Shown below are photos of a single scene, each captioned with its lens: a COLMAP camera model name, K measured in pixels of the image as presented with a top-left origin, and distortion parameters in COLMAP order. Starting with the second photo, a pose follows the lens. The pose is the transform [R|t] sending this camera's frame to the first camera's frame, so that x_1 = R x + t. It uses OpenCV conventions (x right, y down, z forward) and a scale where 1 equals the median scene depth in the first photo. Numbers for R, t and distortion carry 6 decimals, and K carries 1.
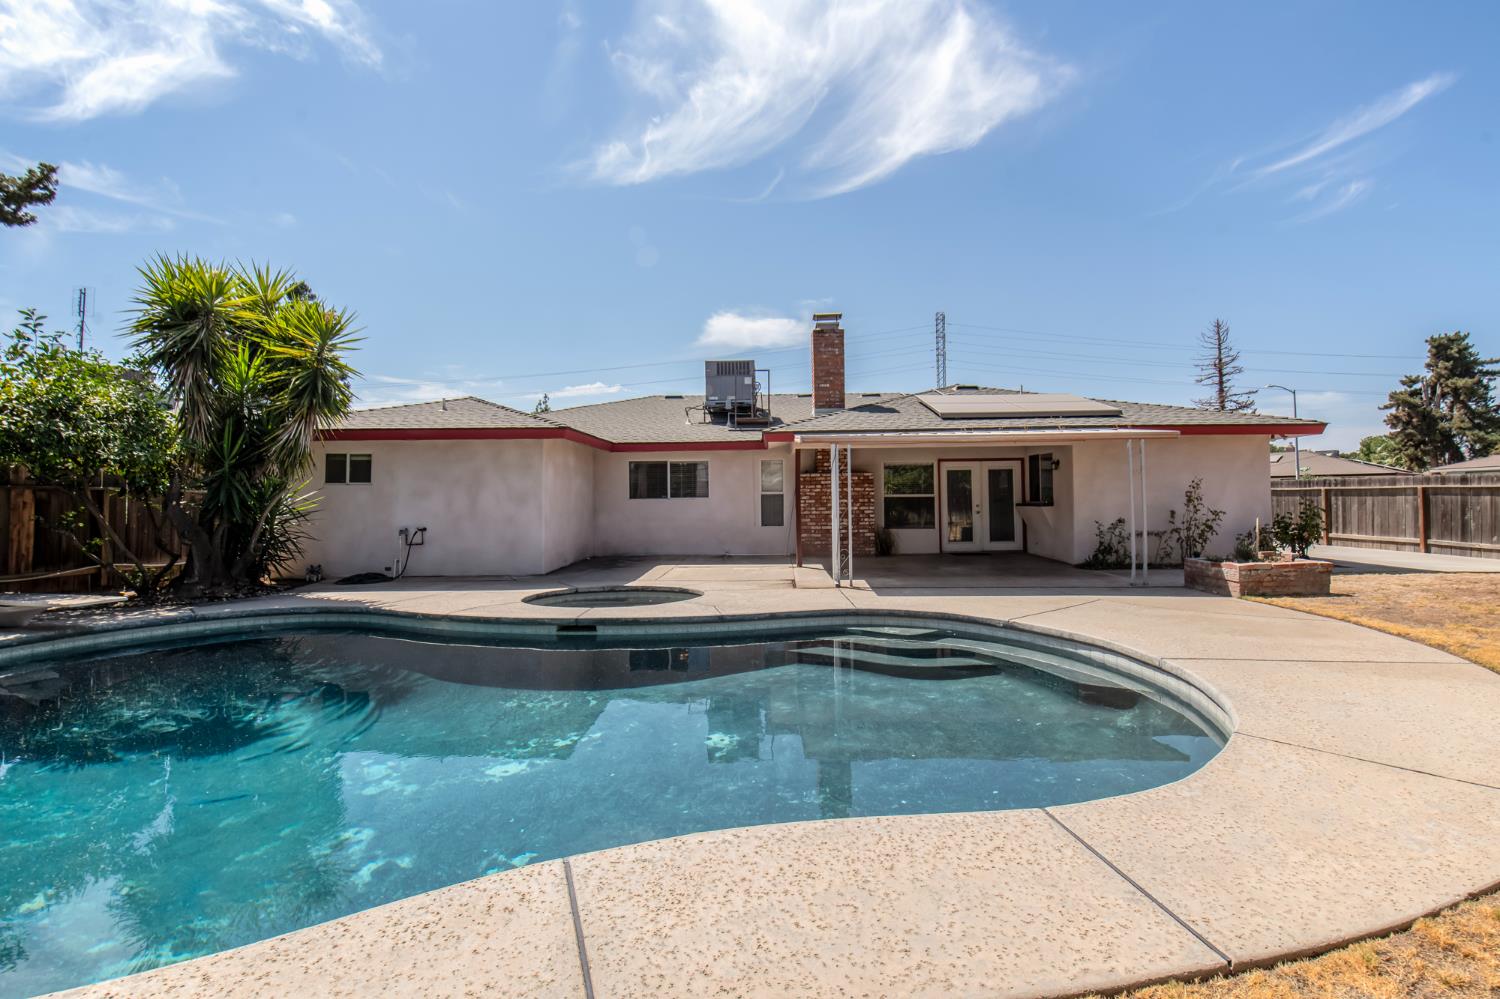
lens RADIAL K [[629.0, 0, 759.2], [0, 629.0, 498.9], [0, 0, 1]] dist [0.001432, 0.001994]
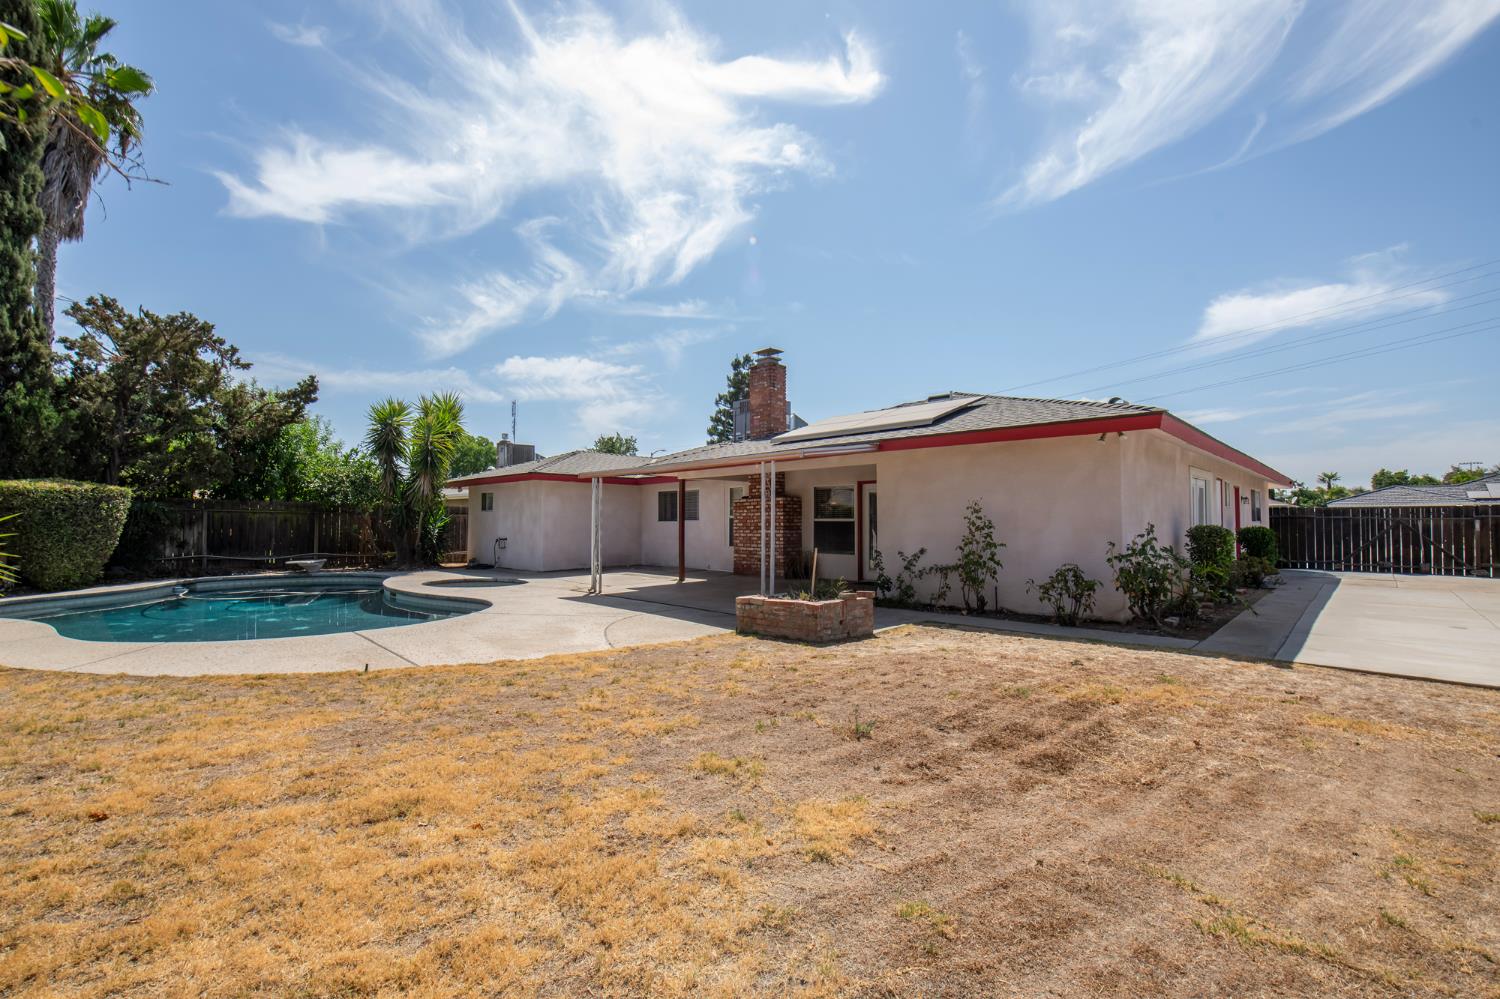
lens RADIAL K [[629.0, 0, 768.9], [0, 629.0, 477.6], [0, 0, 1]] dist [0.001432, 0.001994]
pose [[0.741694, -0.036508, -0.669744, 0.841986], [-0.012529, 0.997589, -0.068253, -0.004344], [0.670622, 0.059014, 0.739448, 0.202786]]
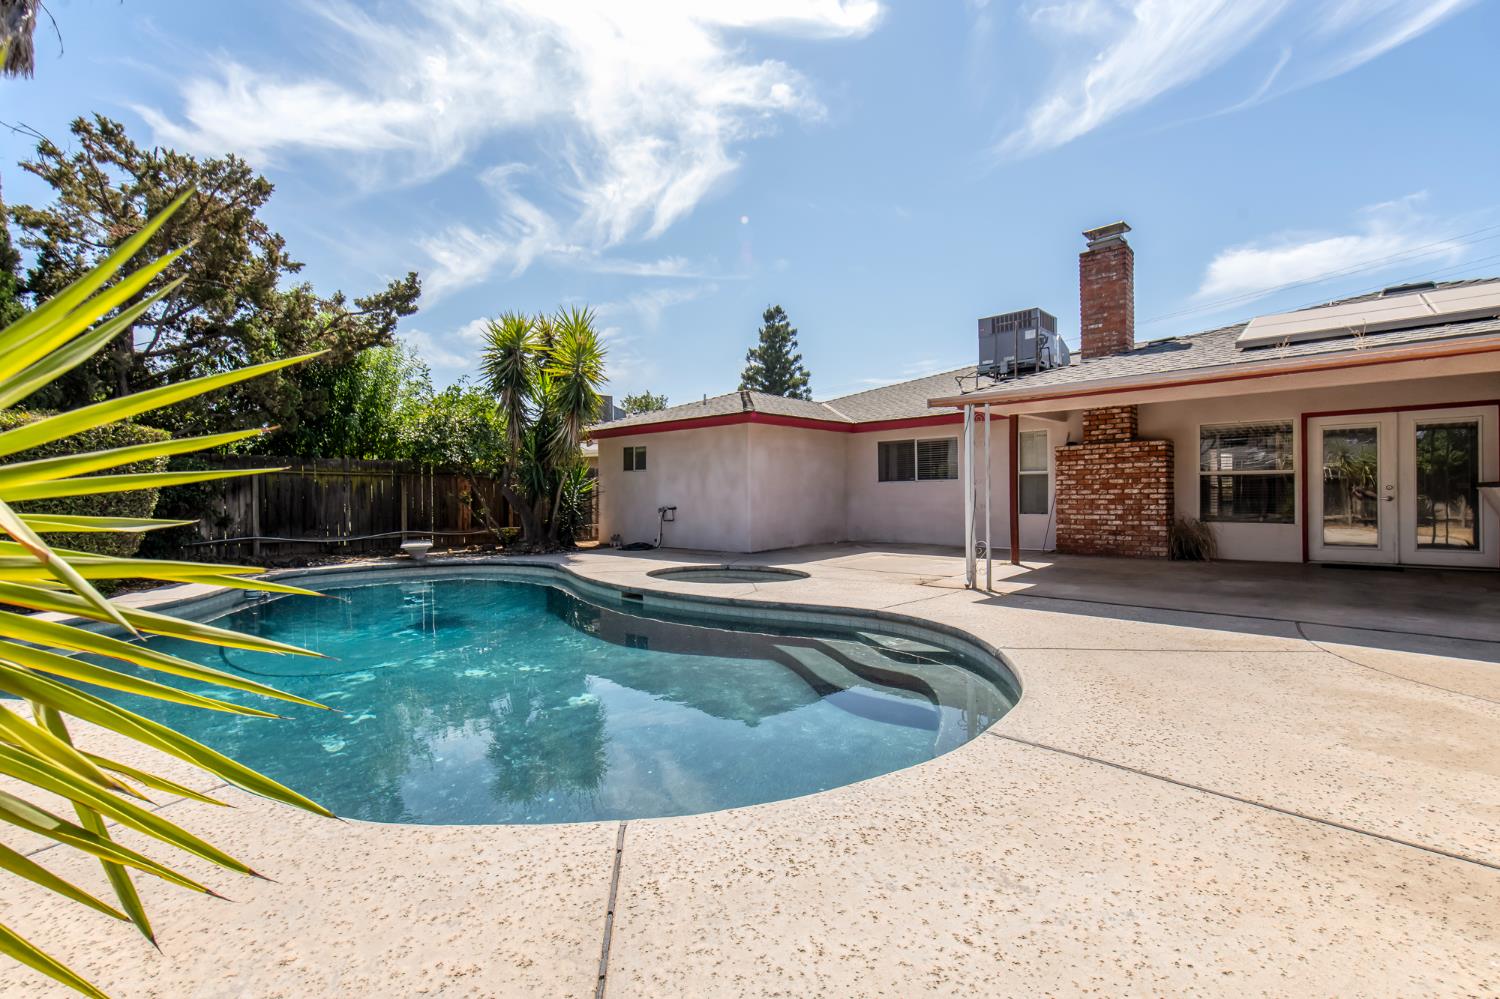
lens RADIAL K [[629.0, 0, 749.5], [0, 629.0, 487.2], [0, 0, 1]] dist [0.001432, 0.001994]
pose [[0.766074, -0.004302, -0.642738, 0.263847], [0.001569, 0.999987, -0.004824, 0.012494], [0.642750, 0.002687, 0.766071, 0.154386]]
